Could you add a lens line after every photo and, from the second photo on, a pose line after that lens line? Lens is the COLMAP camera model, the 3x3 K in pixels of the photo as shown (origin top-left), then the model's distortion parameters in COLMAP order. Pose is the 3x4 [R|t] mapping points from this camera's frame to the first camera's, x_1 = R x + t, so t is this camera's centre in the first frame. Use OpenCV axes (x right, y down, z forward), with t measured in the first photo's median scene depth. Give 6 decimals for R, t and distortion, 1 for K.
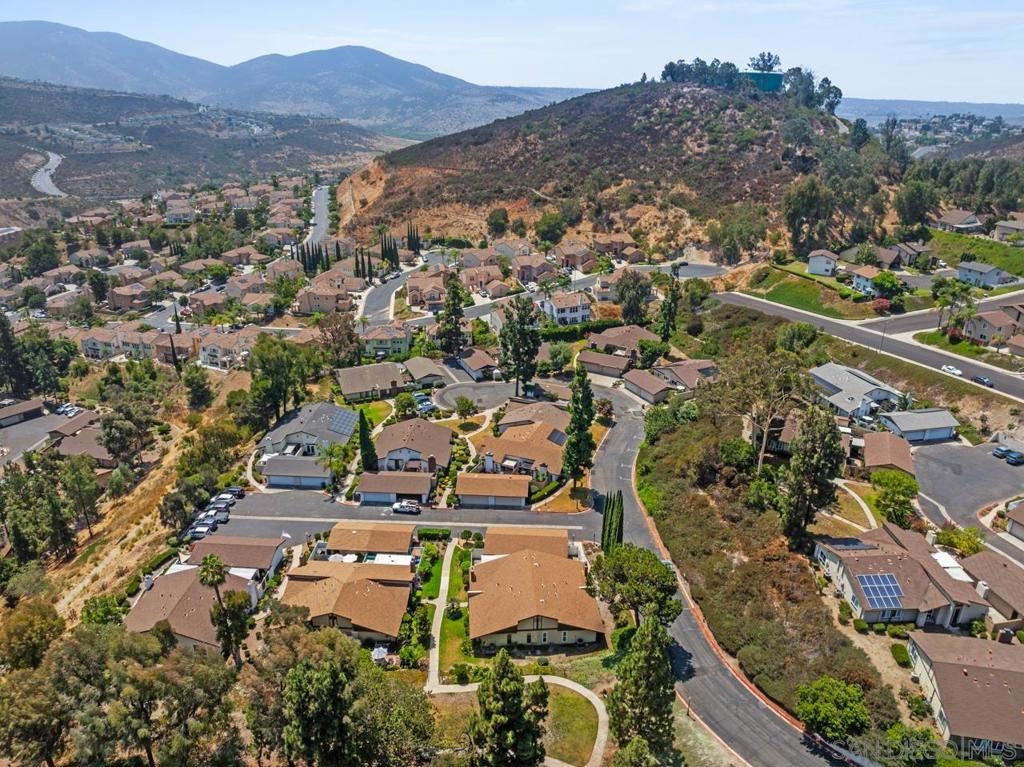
lens RADIAL K [[718.6, 0, 512.0], [0, 718.6, 383.5], [0, 0, 1]] dist [-0.066879, 0.035209]
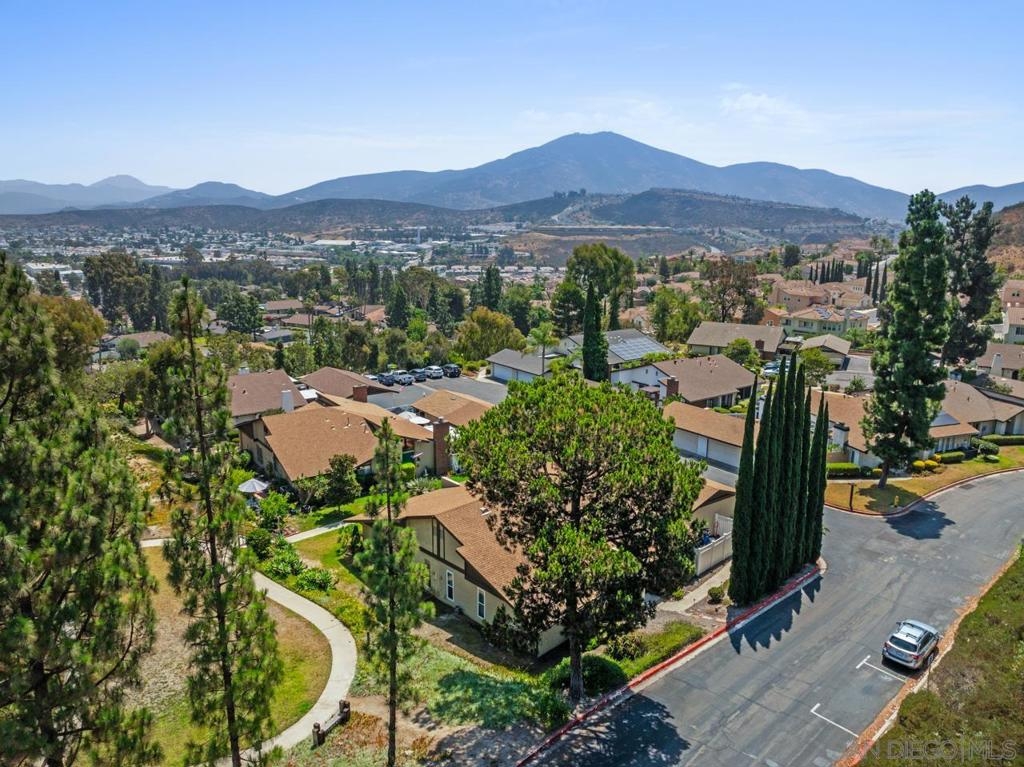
lens RADIAL K [[711.7, 0, 512.0], [0, 711.7, 383.5], [0, 0, 1]] dist [-0.046290, 0.001264]
pose [[0.635865, 0.167195, -0.753473, 0.110141], [-0.297407, 0.953941, -0.039306, 0.073423], [0.712197, 0.249081, 0.656303, 0.214250]]
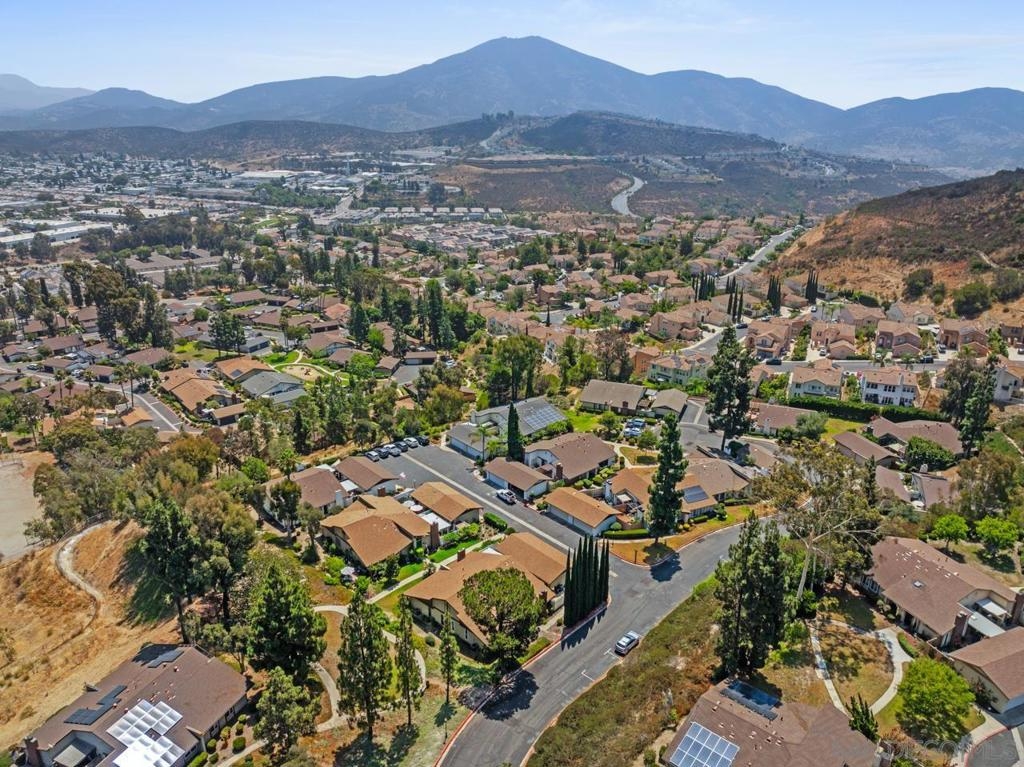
lens RADIAL K [[711.7, 0, 512.0], [0, 711.7, 383.5], [0, 0, 1]] dist [-0.046290, 0.001264]
pose [[0.707693, 0.240752, -0.664236, 0.215543], [-0.273755, 0.960148, 0.056340, -0.022580], [0.651328, 0.141967, 0.745397, 0.065275]]
